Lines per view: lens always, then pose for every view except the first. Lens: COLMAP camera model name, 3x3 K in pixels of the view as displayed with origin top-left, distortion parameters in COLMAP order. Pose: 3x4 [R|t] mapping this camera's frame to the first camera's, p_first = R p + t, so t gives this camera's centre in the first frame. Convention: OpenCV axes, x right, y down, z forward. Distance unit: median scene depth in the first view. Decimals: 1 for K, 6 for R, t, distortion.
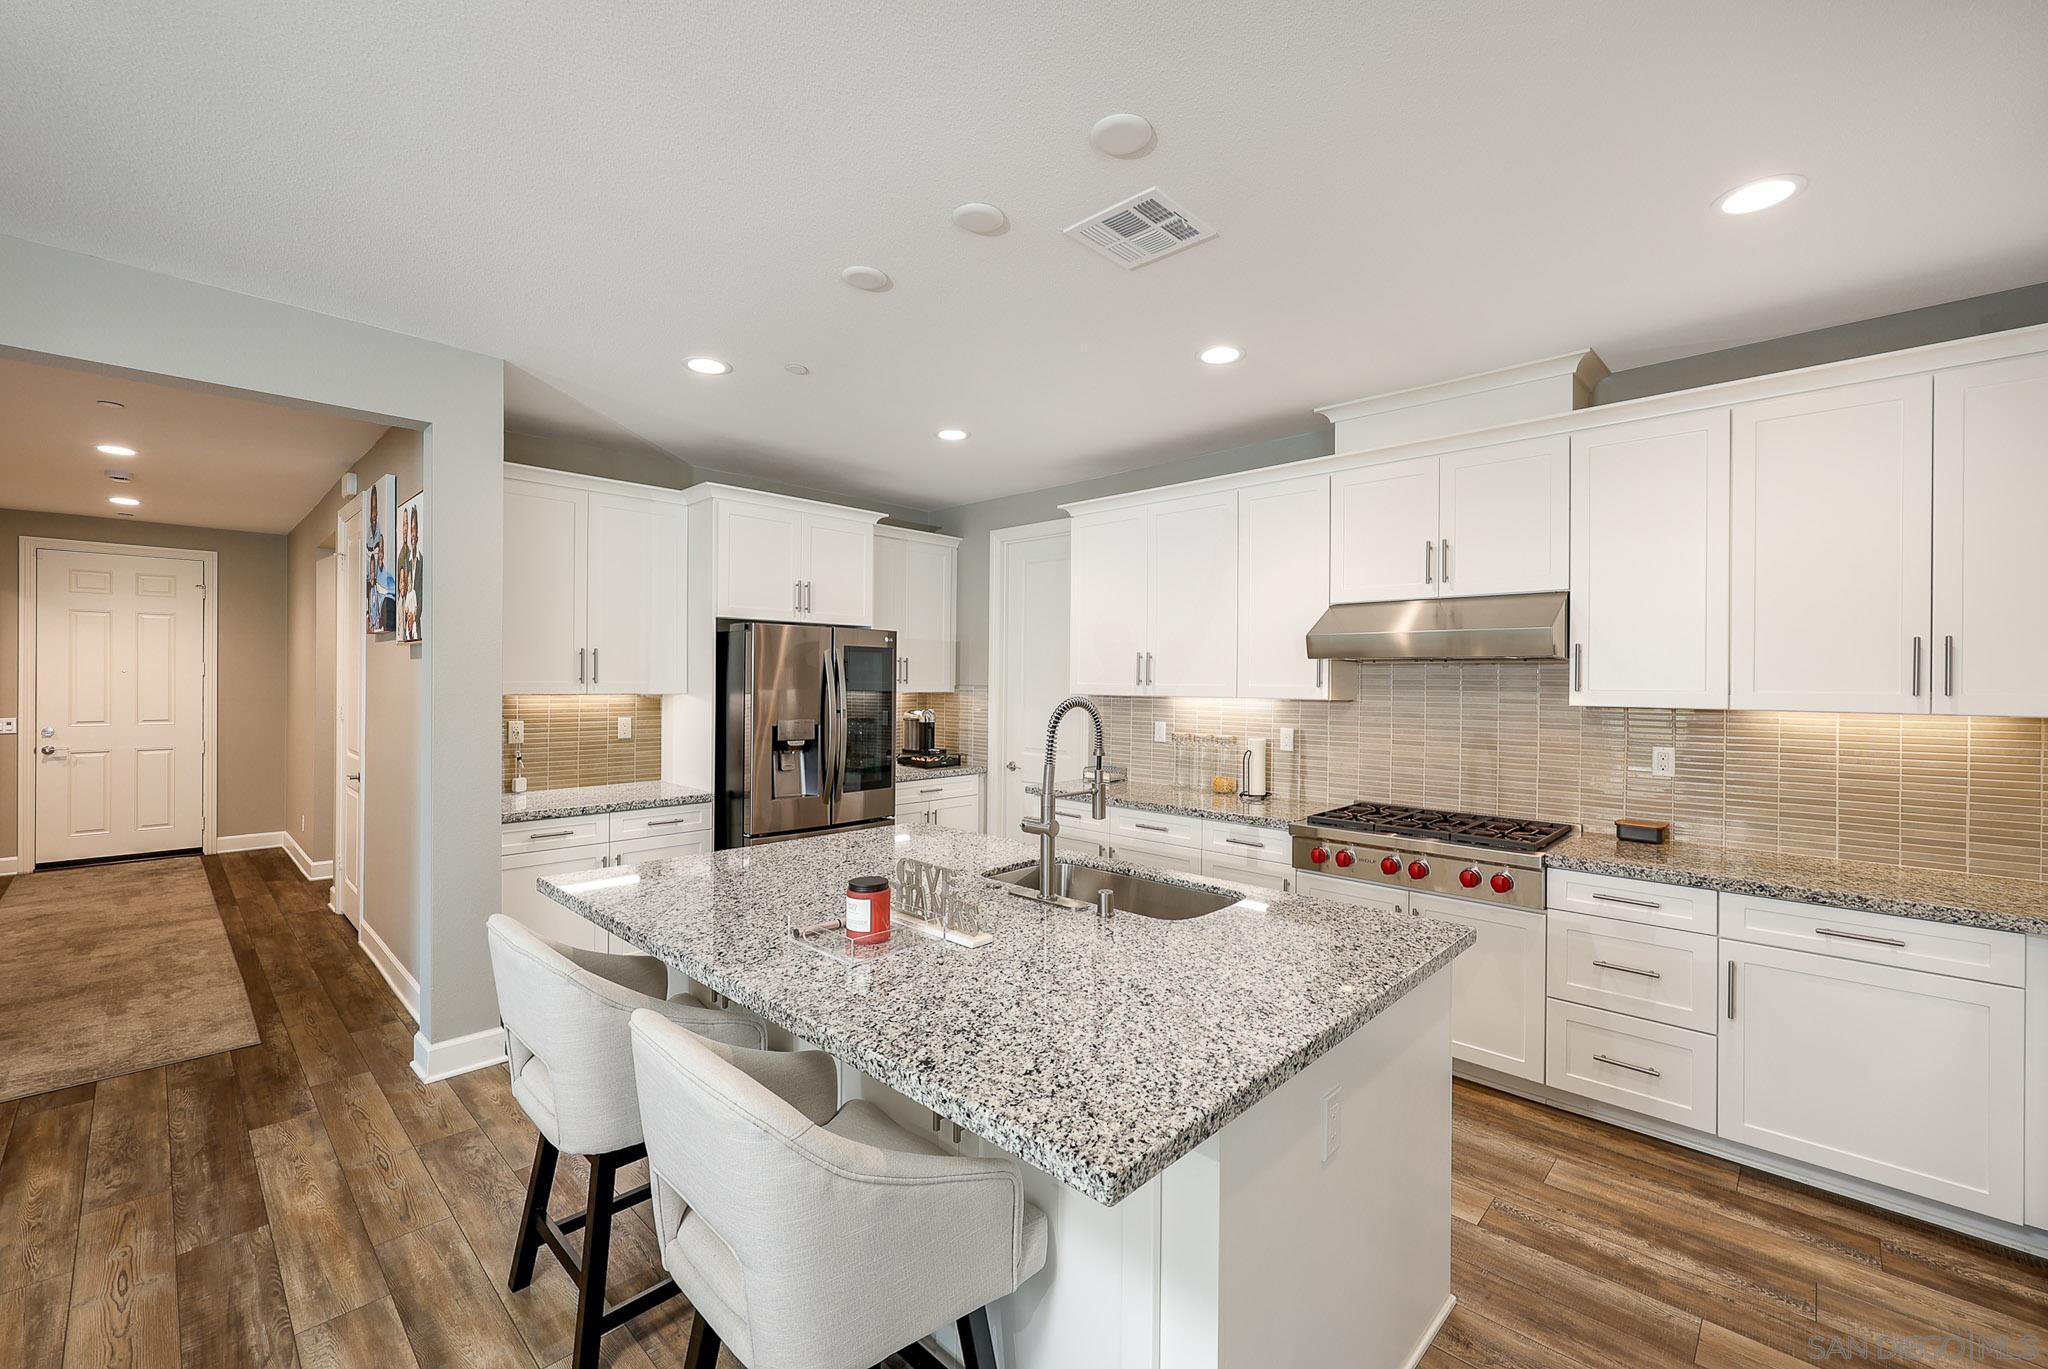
lens RADIAL K [[833.3, 0, 1011.2], [0, 833.3, 681.5], [0, 0, 1]] dist [-0.000950, -0.000227]
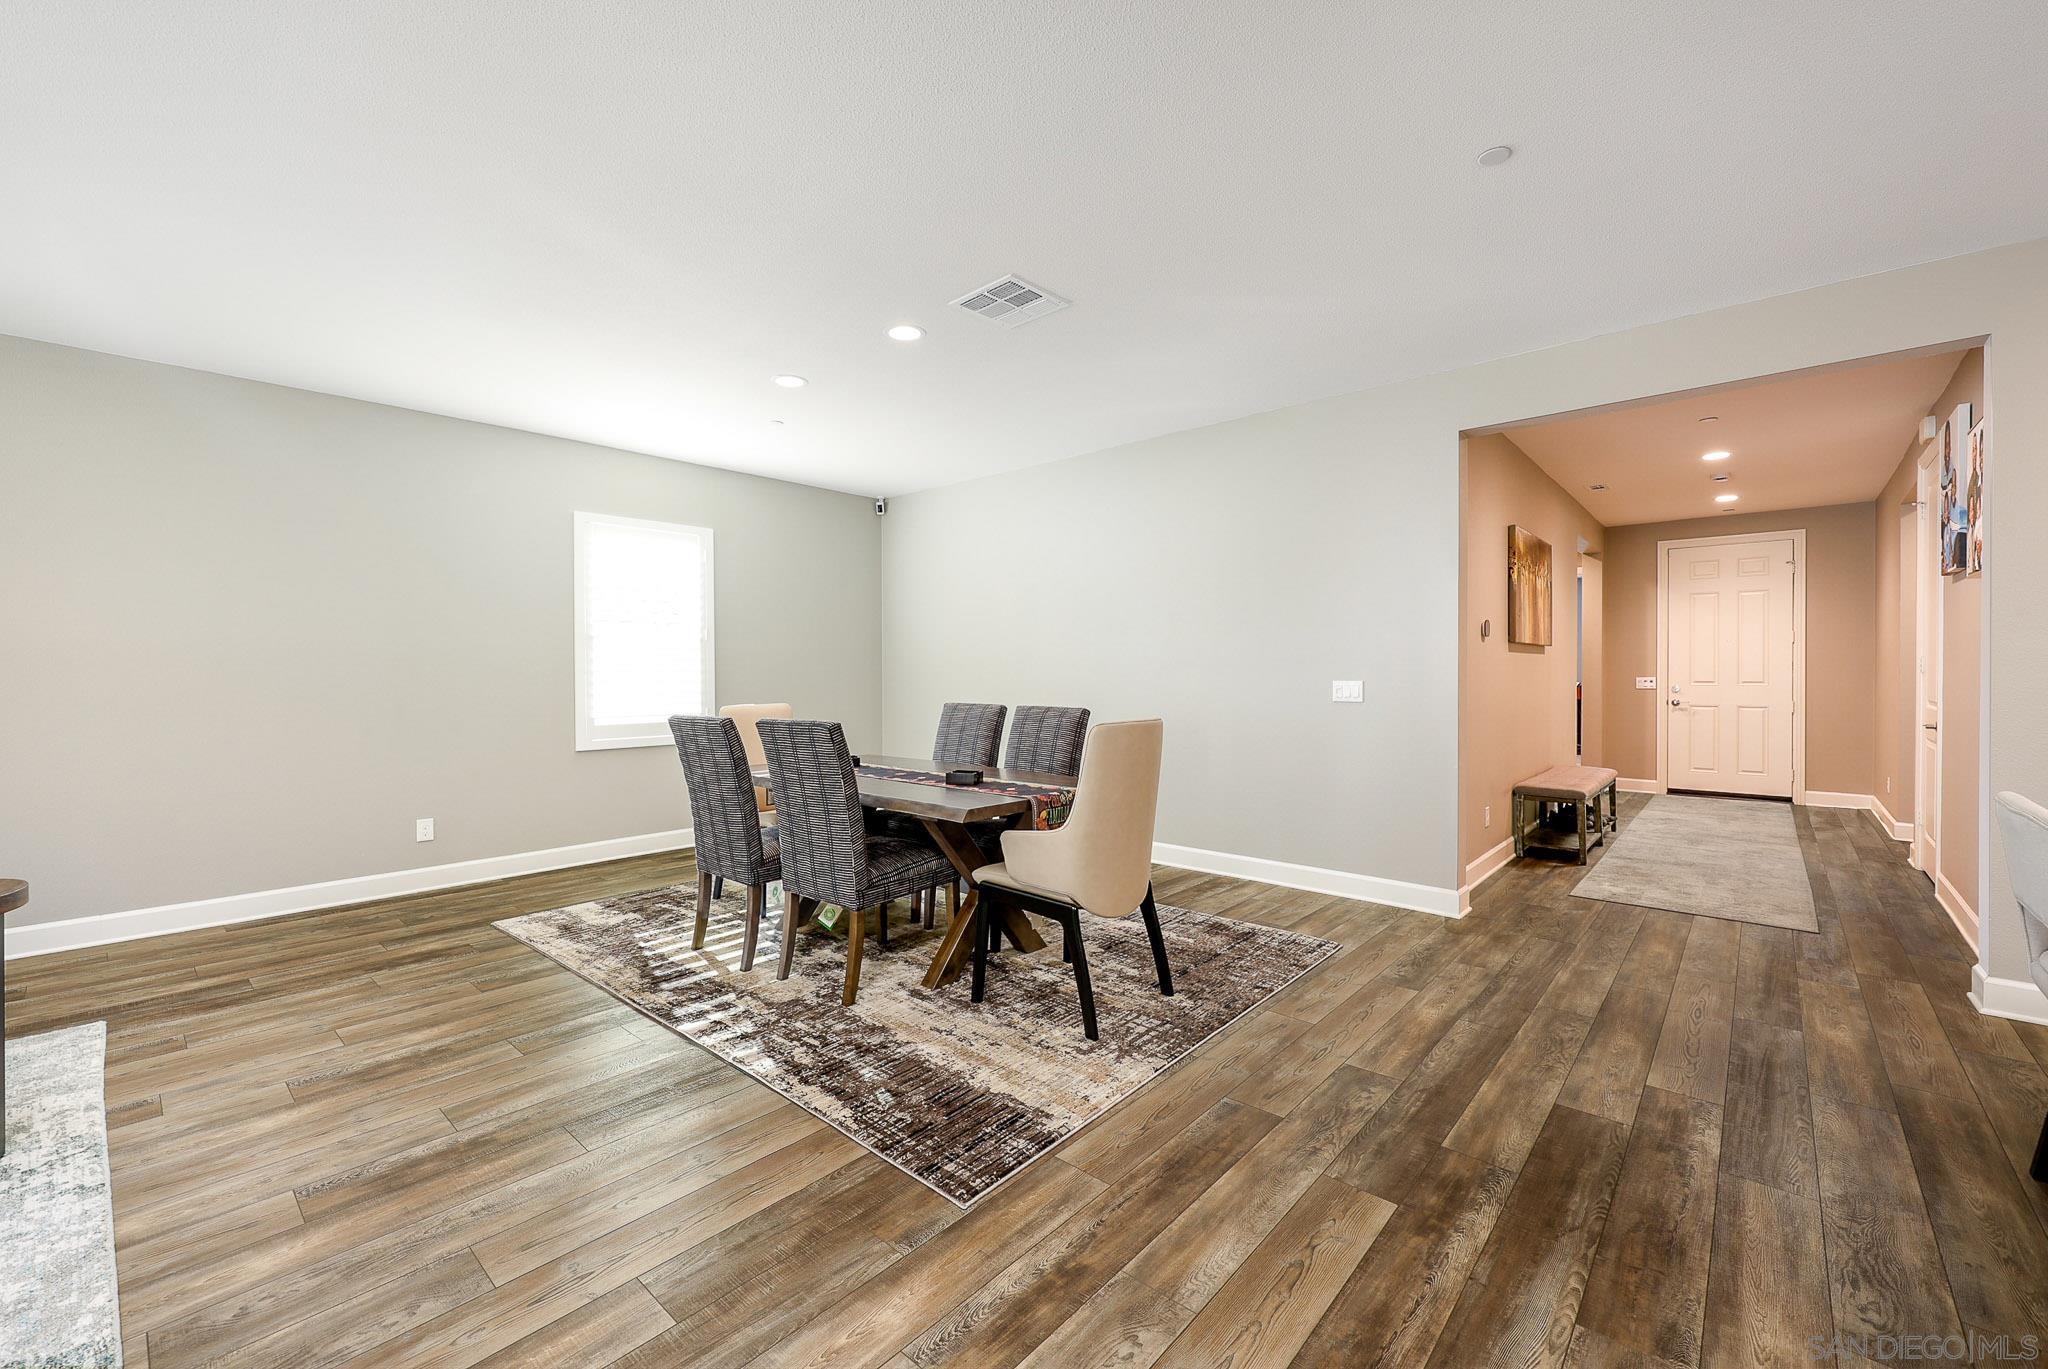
lens RADIAL K [[833.3, 0, 1011.2], [0, 833.3, 681.5], [0, 0, 1]] dist [-0.000950, -0.000227]
pose [[0.030420, 0.002169, -0.999535, 0.170110], [0.002979, 0.999993, 0.002261, 0.062654], [0.999533, -0.003047, 0.030413, -0.119892]]
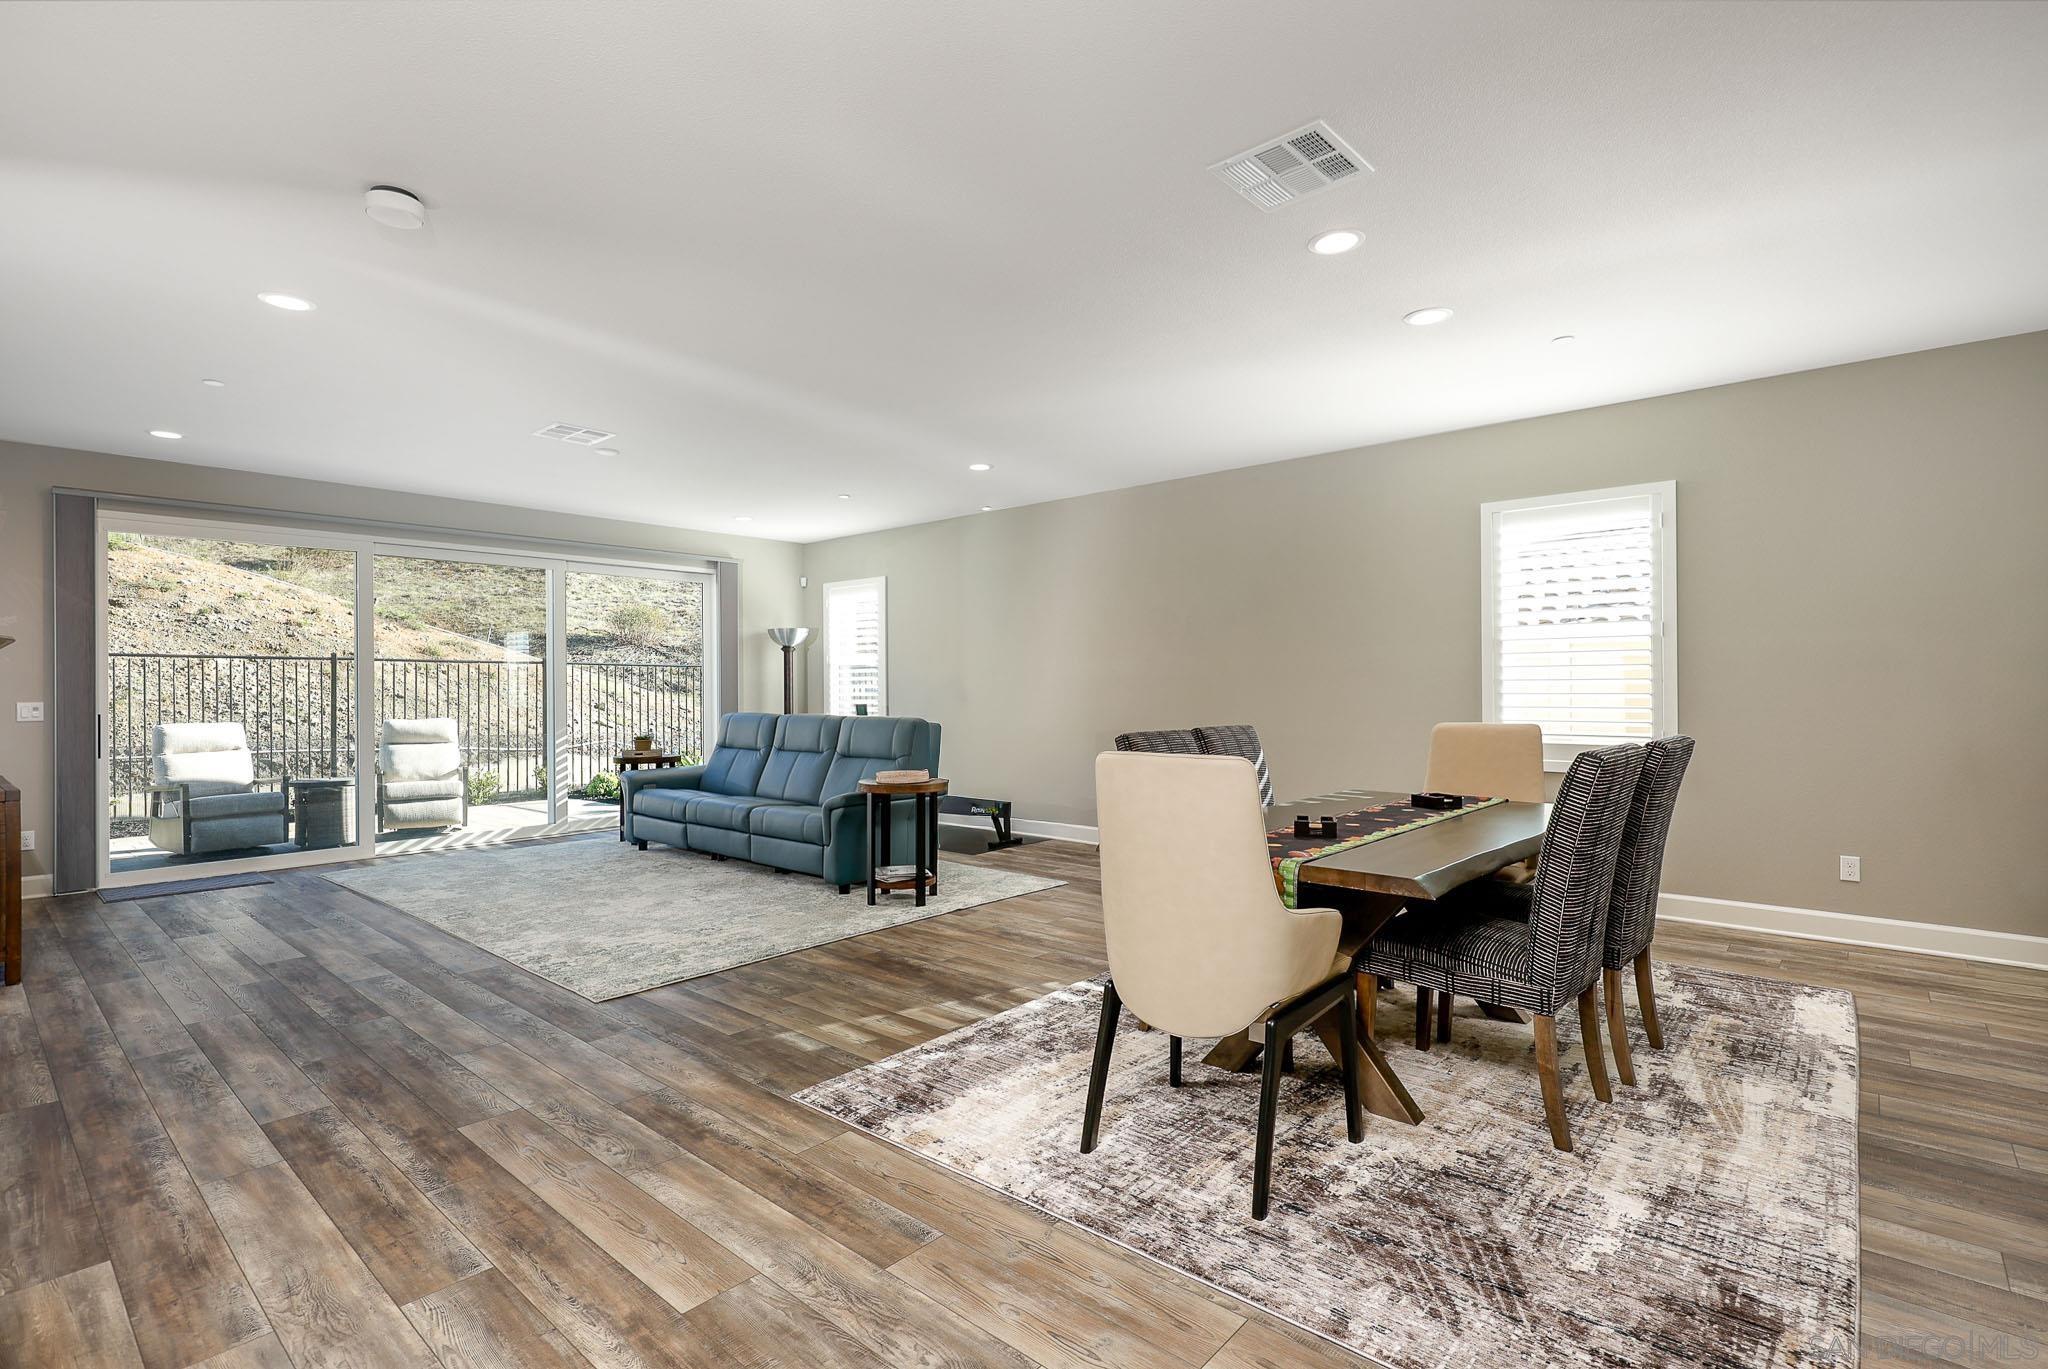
lens RADIAL K [[966.7, 0, 1006.2], [0, 966.7, 681.1], [0, 0, 1]] dist [-0.001562, -0.001358]
pose [[-0.999354, -0.005131, -0.035578, -0.404651], [-0.004897, 0.999966, -0.006675, 0.060714], [0.035611, -0.006497, -0.999345, 0.551036]]
